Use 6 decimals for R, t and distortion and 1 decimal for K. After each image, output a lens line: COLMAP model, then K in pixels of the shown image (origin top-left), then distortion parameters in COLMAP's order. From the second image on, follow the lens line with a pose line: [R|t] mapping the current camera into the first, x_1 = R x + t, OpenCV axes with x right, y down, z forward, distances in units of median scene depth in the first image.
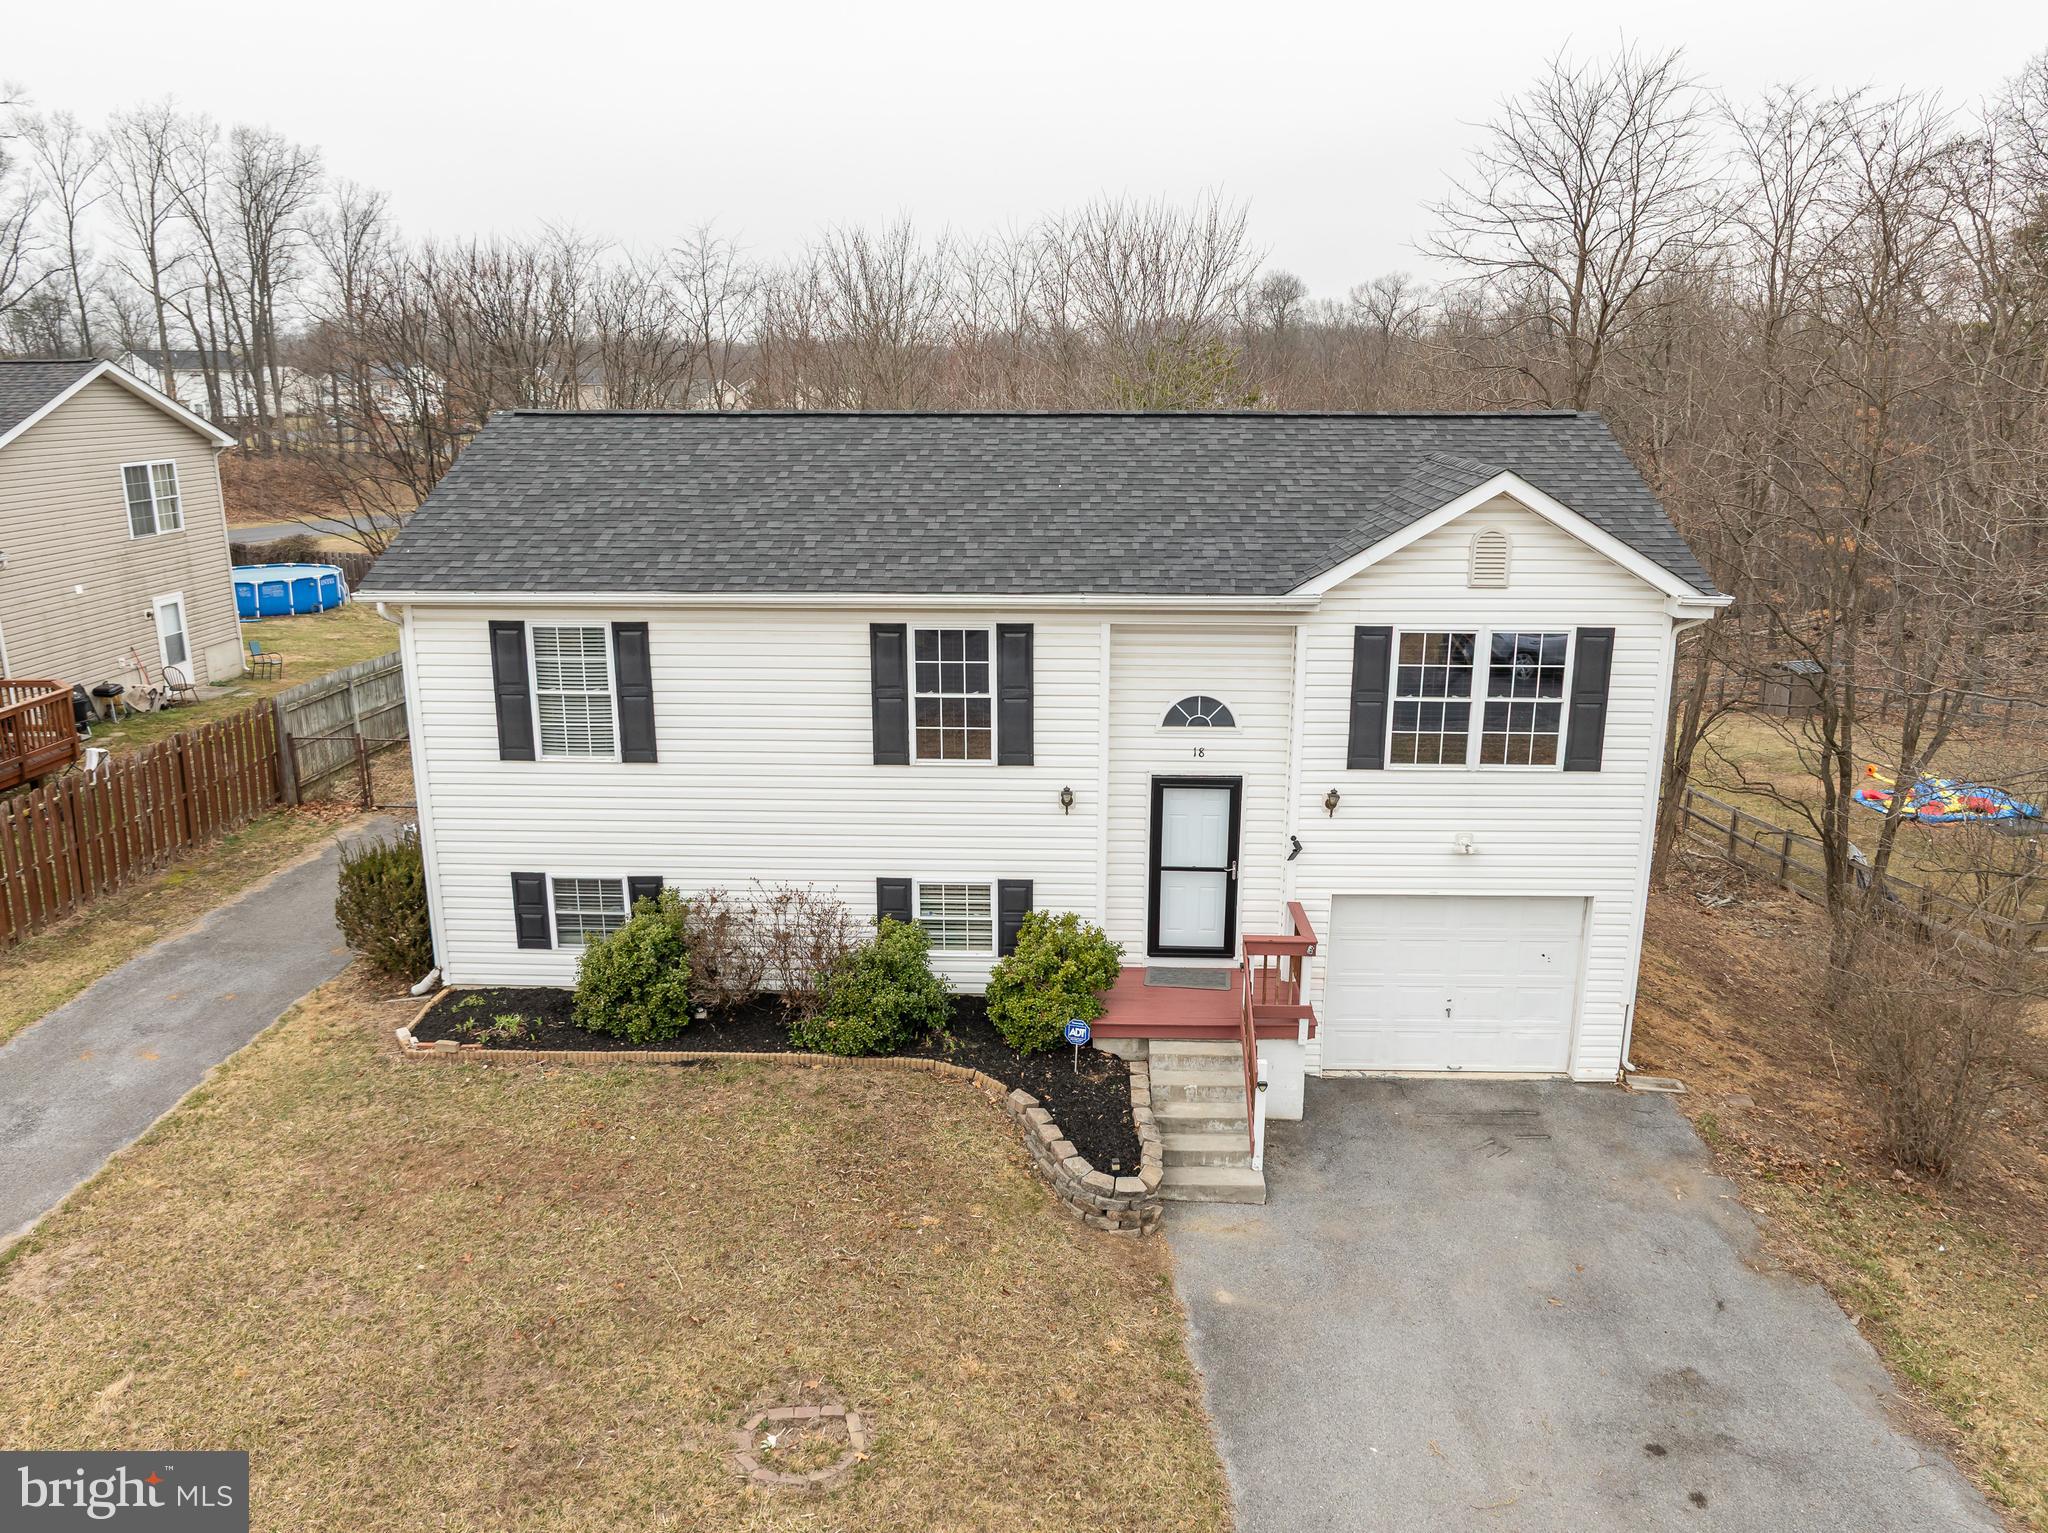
lens RADIAL K [[1451.8, 0, 1024.0], [0, 1451.8, 766.5], [0, 0, 1]] dist [-0.035654, -0.006715]
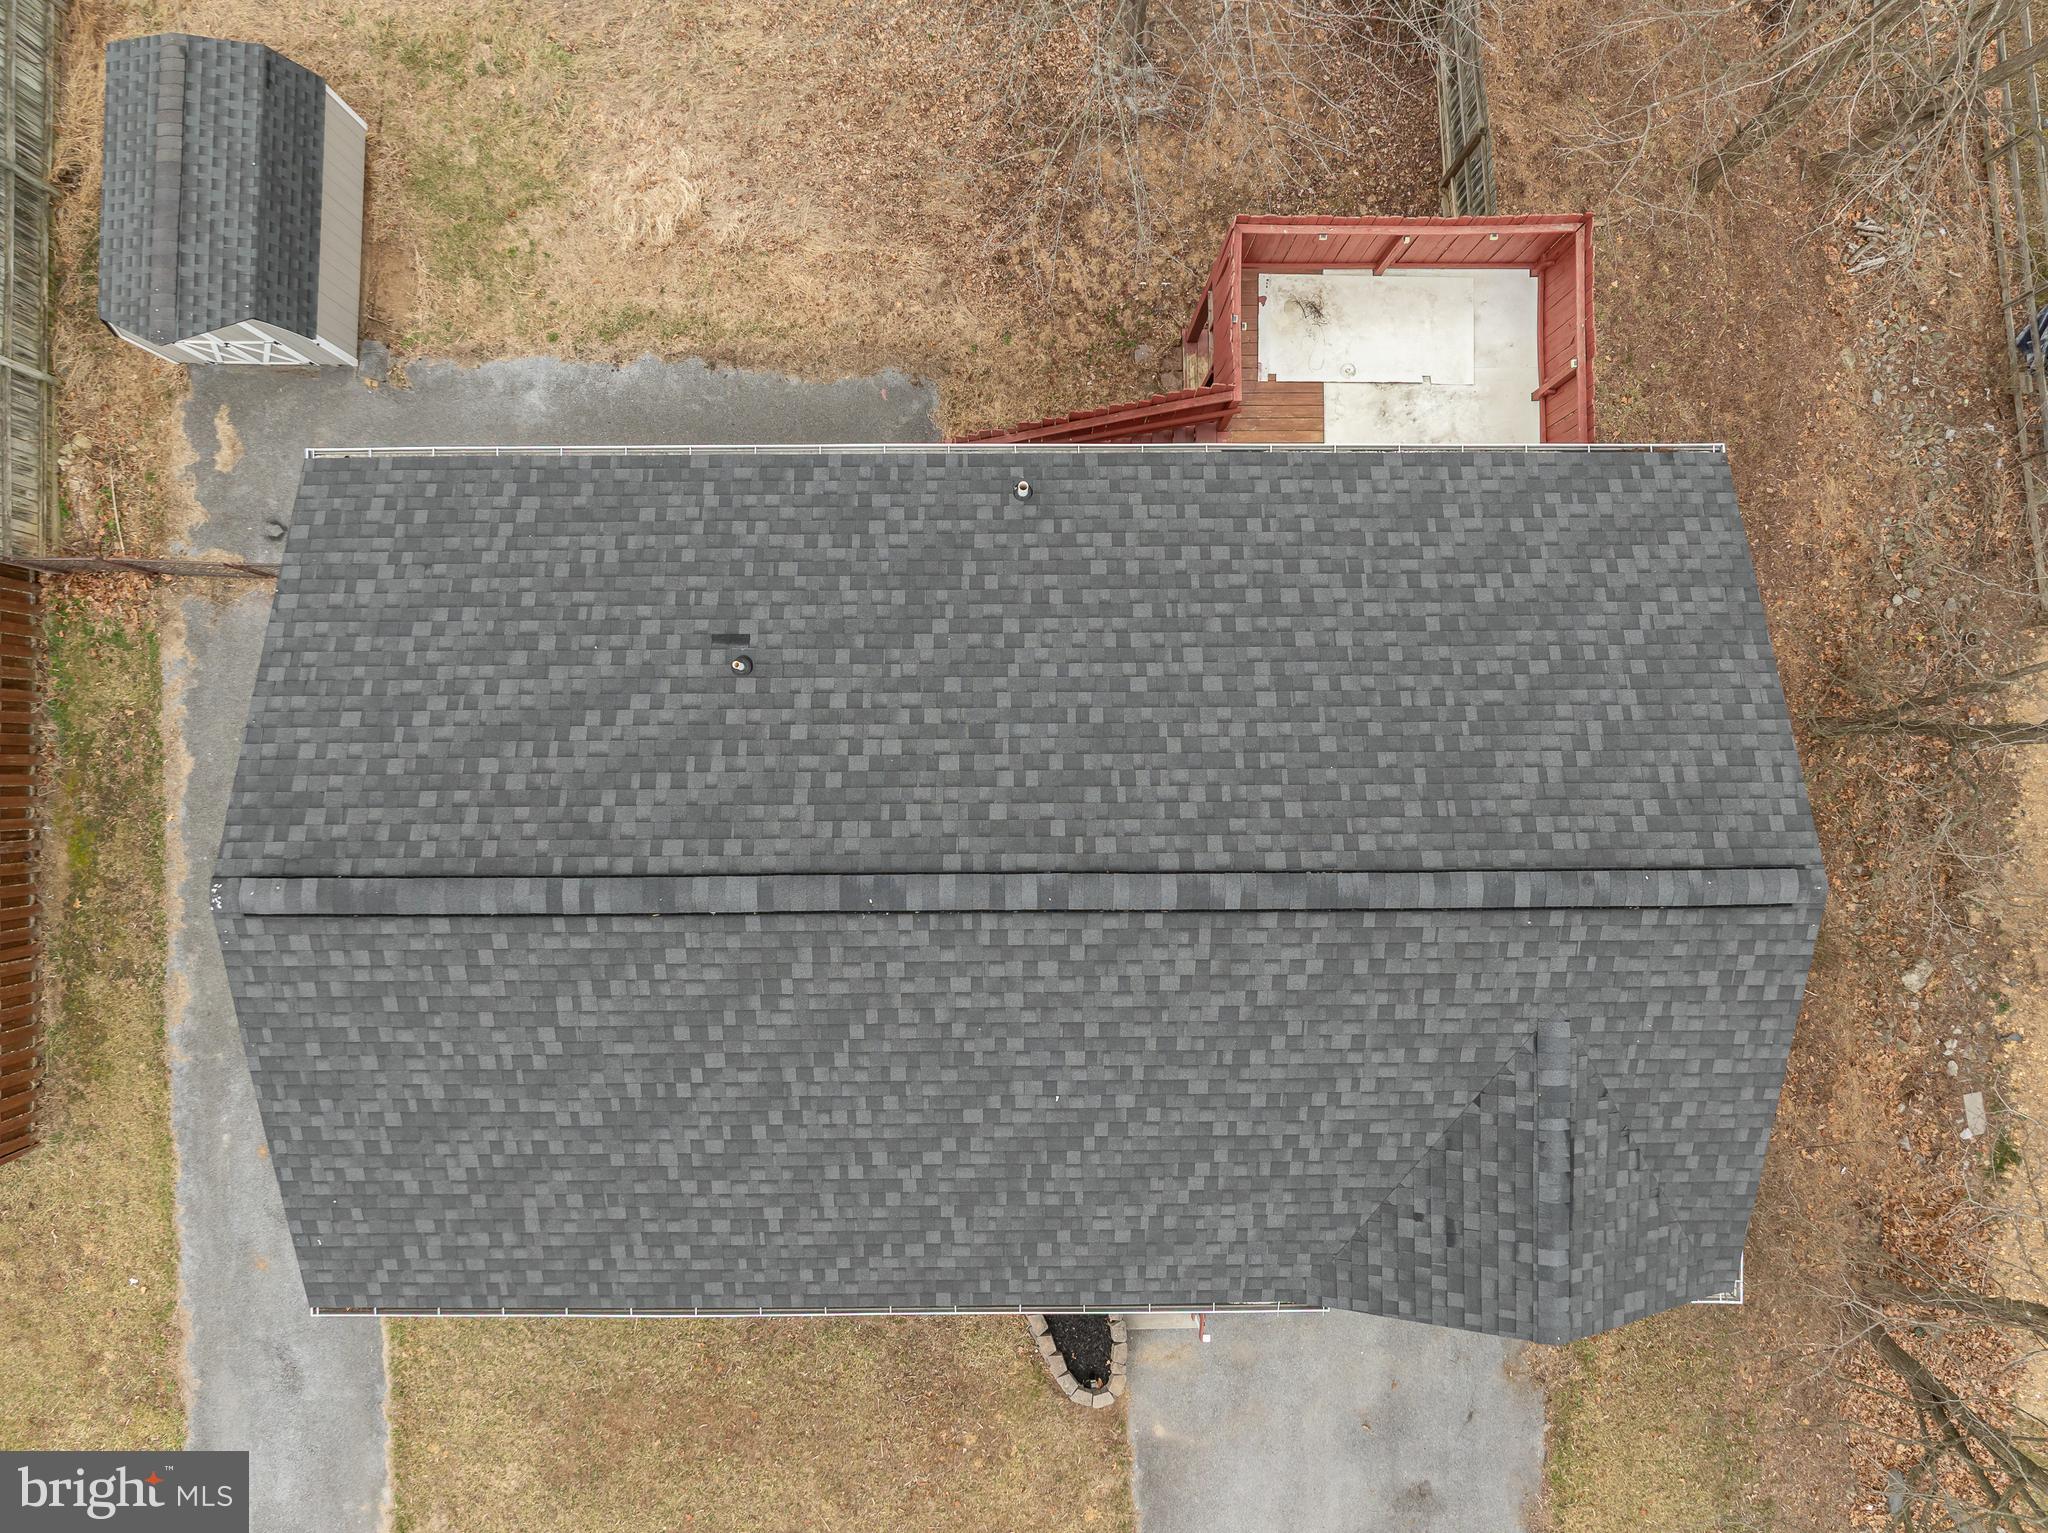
lens RADIAL K [[1455.7, 0, 1023.2], [0, 1455.7, 762.5], [0, 0, 1]] dist [-0.043464, 0.002386]
pose [[0.998796, -0.047987, 0.010152, 0.007521], [0.002835, 0.263099, 0.964765, -1.083005], [-0.048967, -0.963575, 0.262919, 1.042630]]
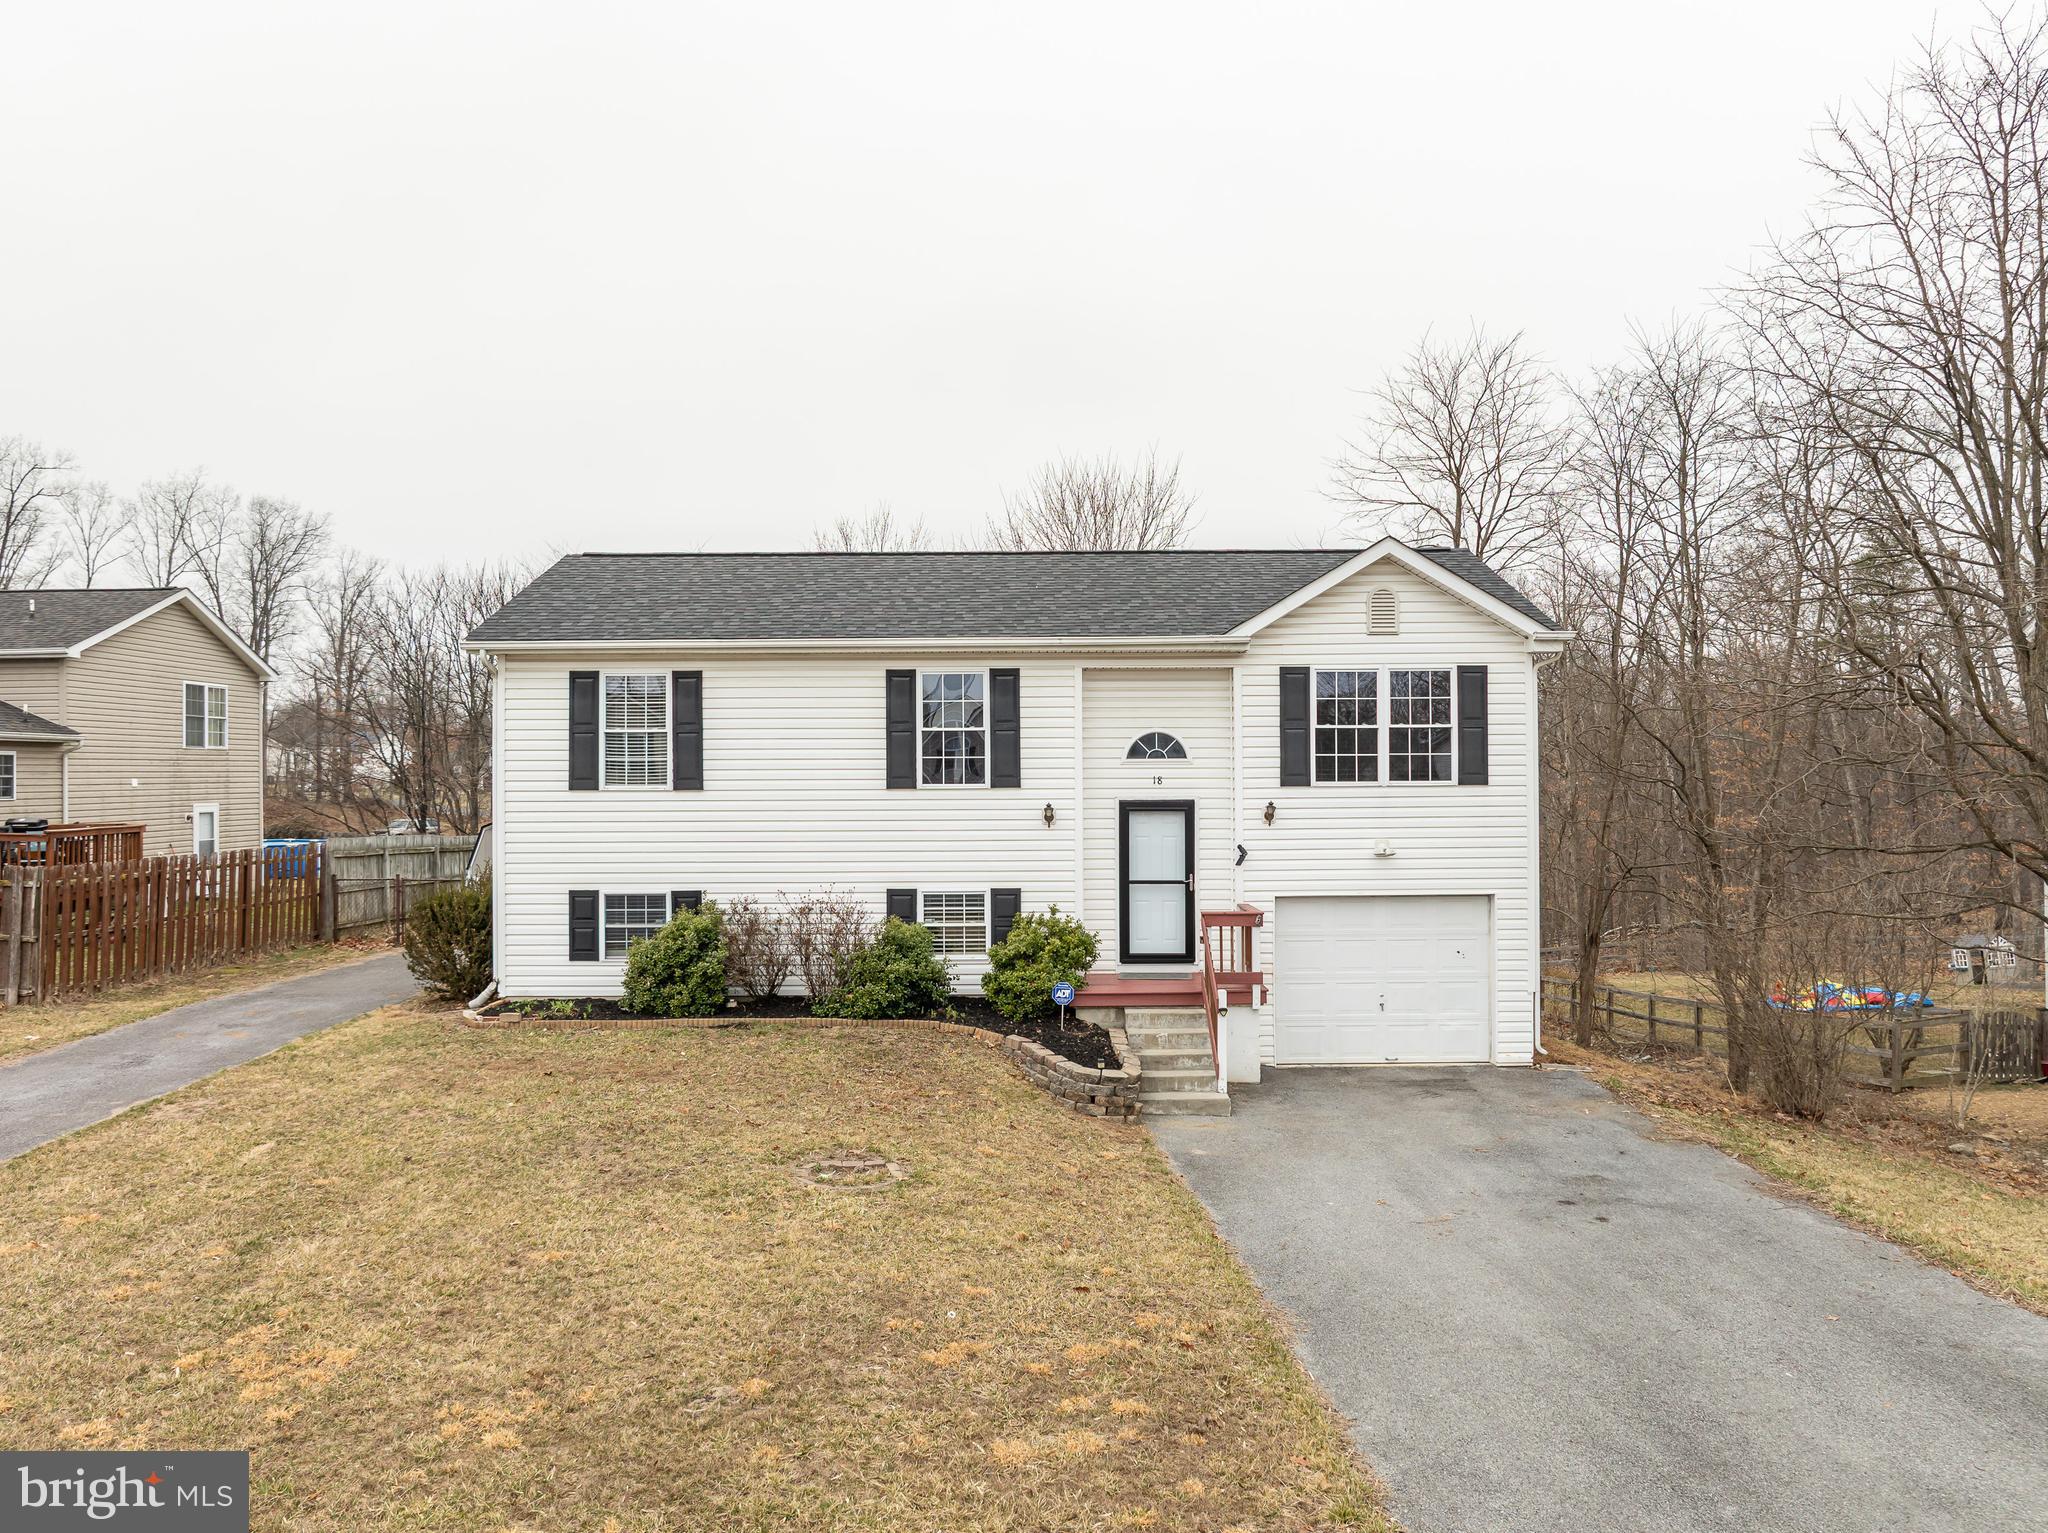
lens RADIAL K [[1455.7, 0, 1023.2], [0, 1455.7, 762.5], [0, 0, 1]] dist [-0.043464, 0.002386]
pose [[0.999332, -0.004762, 0.036224, -0.034810], [0.014224, 0.963955, -0.265684, 0.300094], [-0.033653, 0.266022, 0.963379, -0.162831]]
